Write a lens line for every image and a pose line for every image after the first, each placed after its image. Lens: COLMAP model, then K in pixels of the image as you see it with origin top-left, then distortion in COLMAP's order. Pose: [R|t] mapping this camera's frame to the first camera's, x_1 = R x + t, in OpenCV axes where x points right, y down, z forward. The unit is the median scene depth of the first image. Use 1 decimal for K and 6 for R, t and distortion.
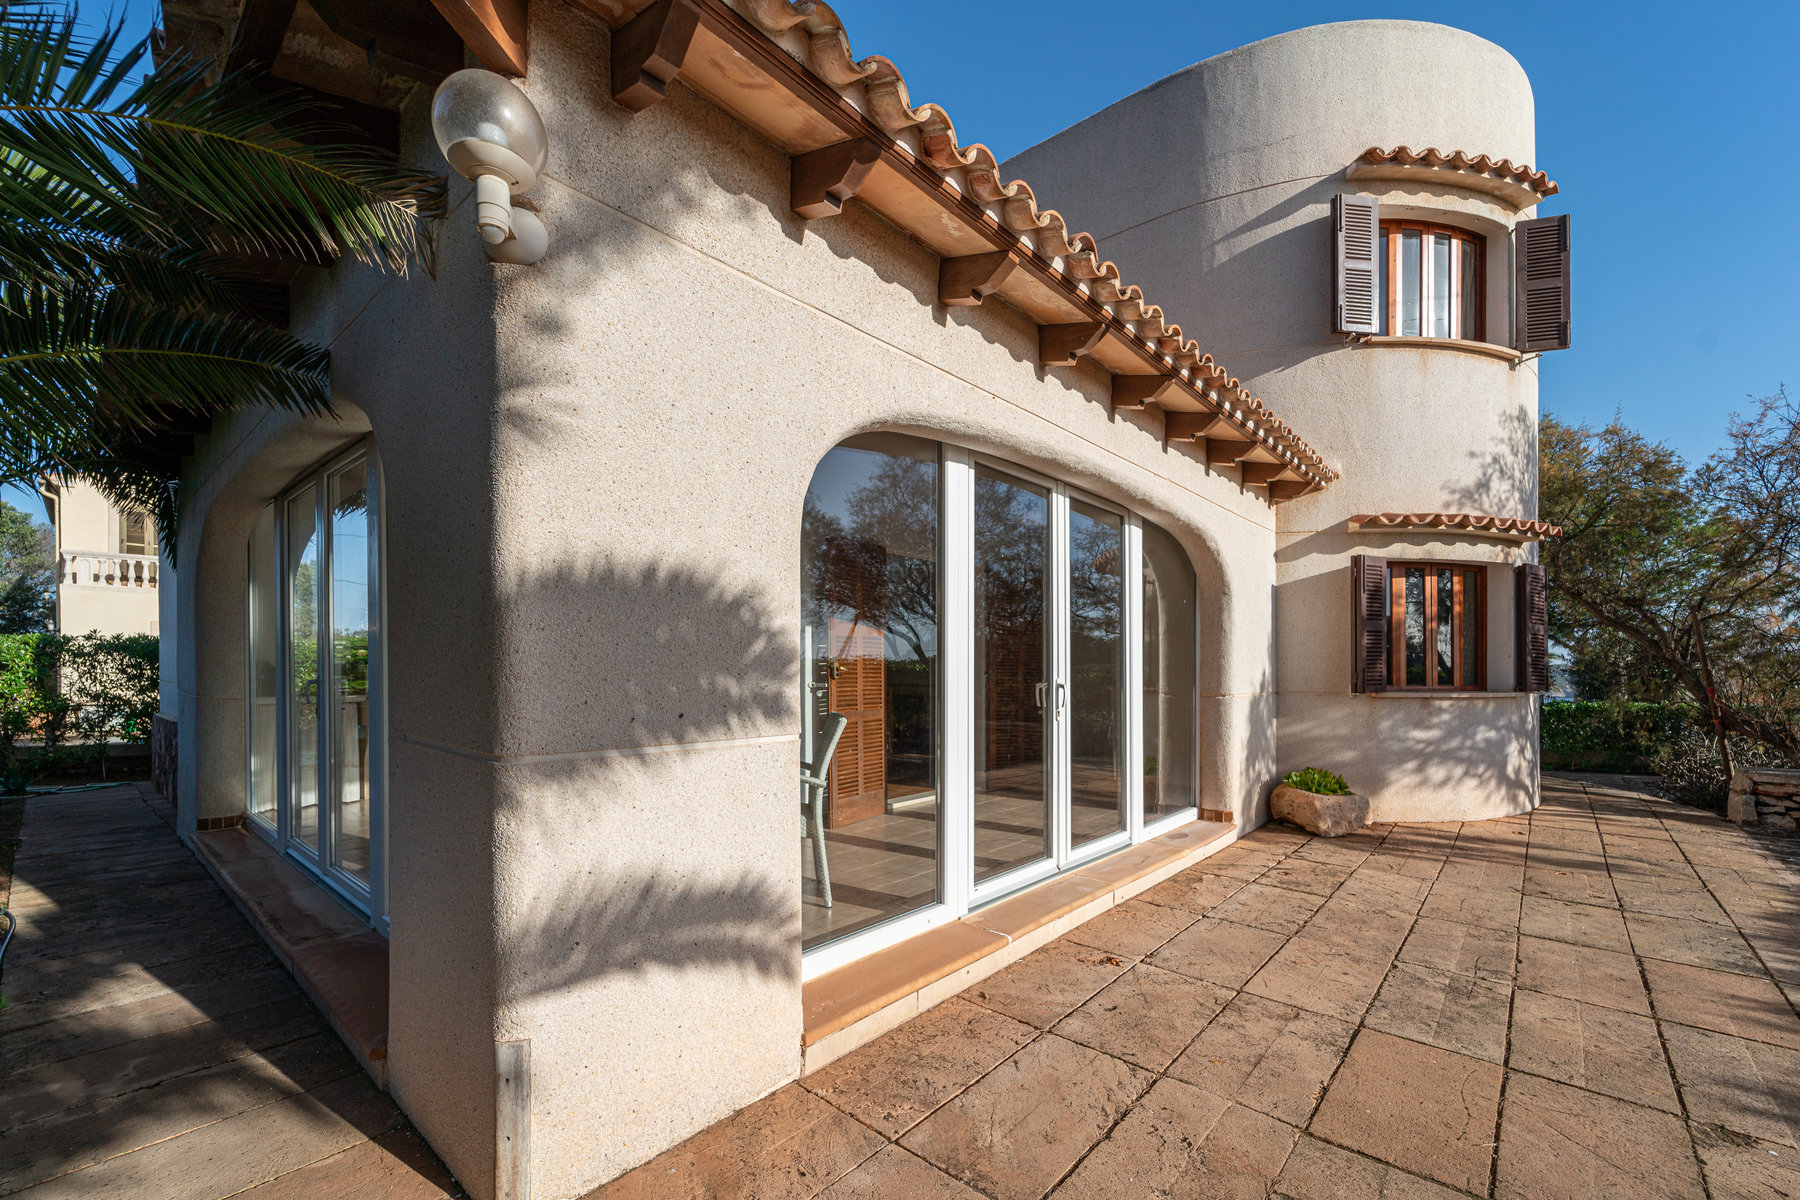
lens RADIAL K [[733.8, 0, 896.2], [0, 733.8, 483.3], [0, 0, 1]] dist [-0.001498, -0.000890]
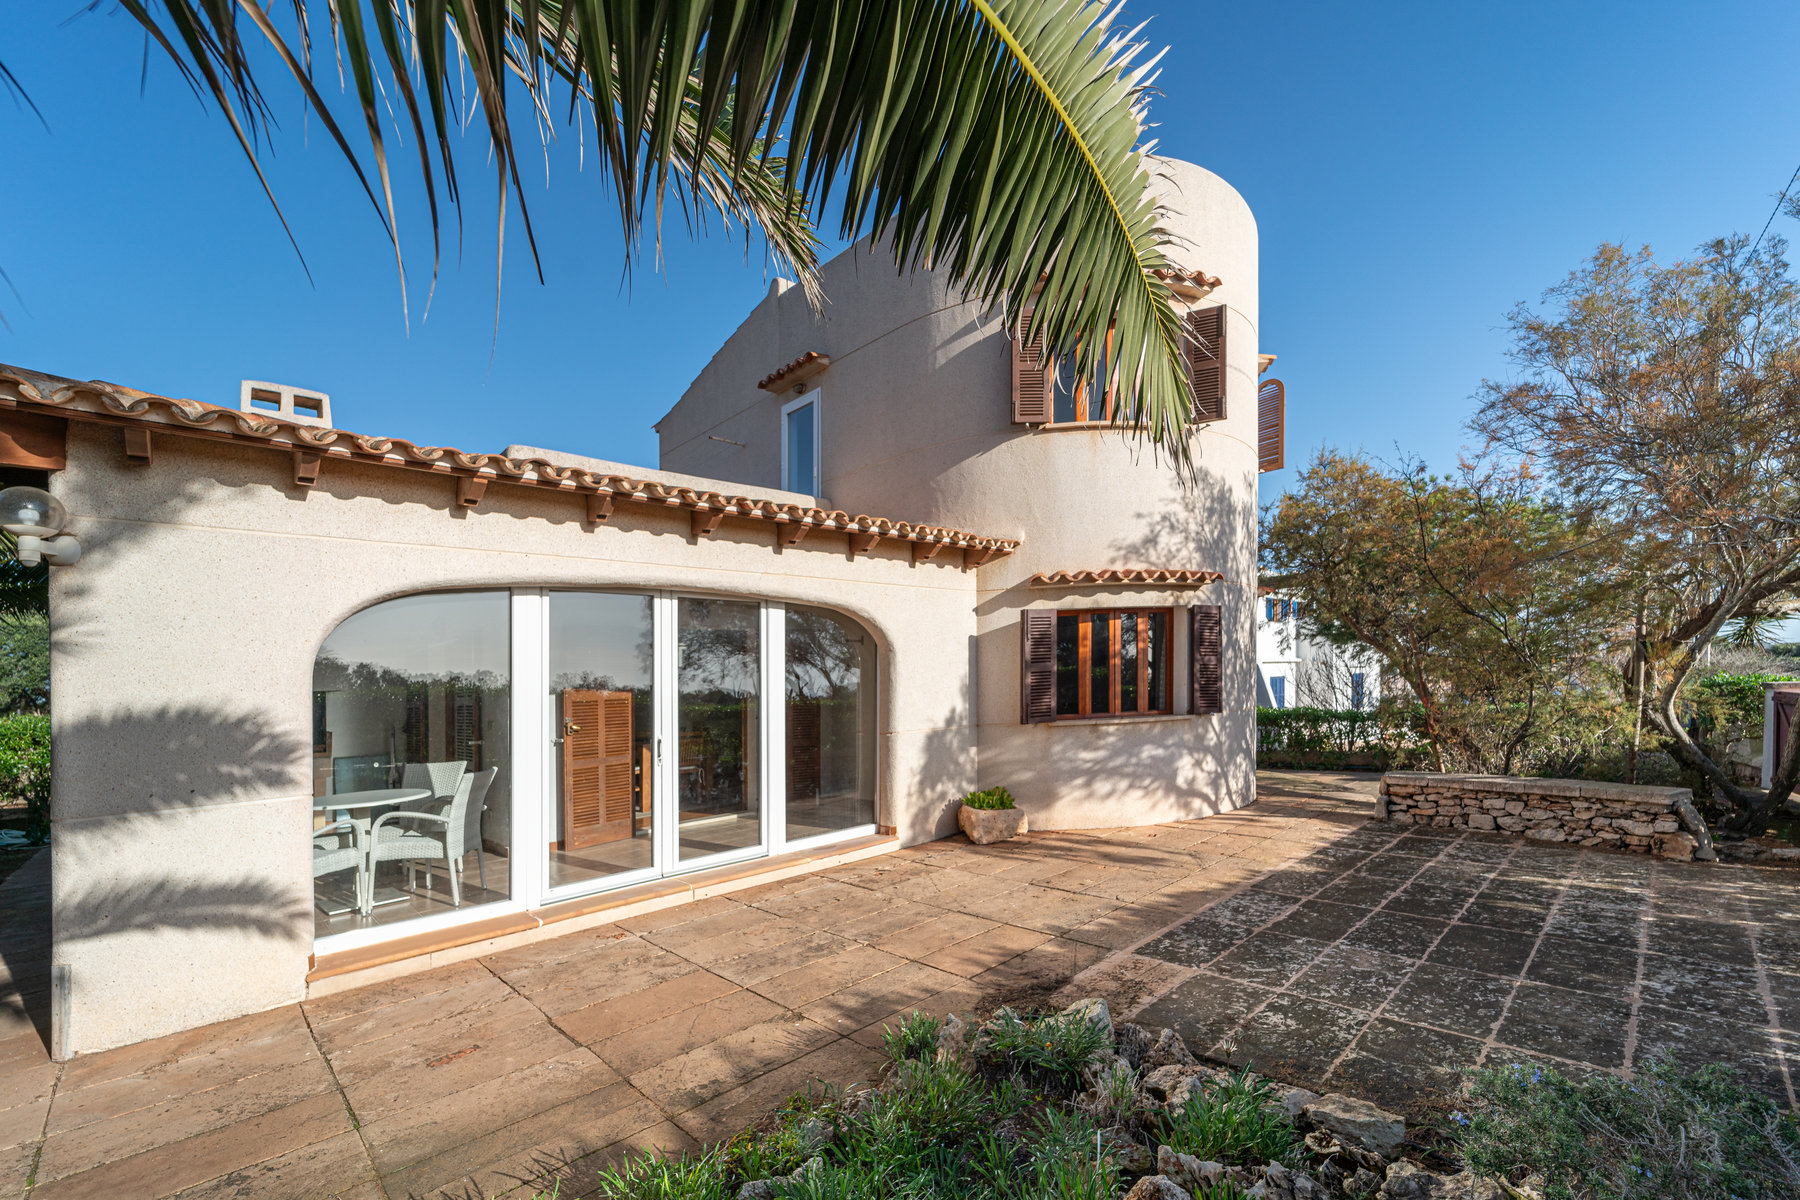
lens RADIAL K [[725.8, 0, 907.8], [0, 725.8, 487.0], [0, 0, 1]] dist [-0.001193, 0.000265]
pose [[0.995381, -0.067772, -0.067996, 0.531233], [0.066163, 0.997479, -0.025645, -0.086556], [0.069562, 0.021027, 0.997356, -0.221269]]
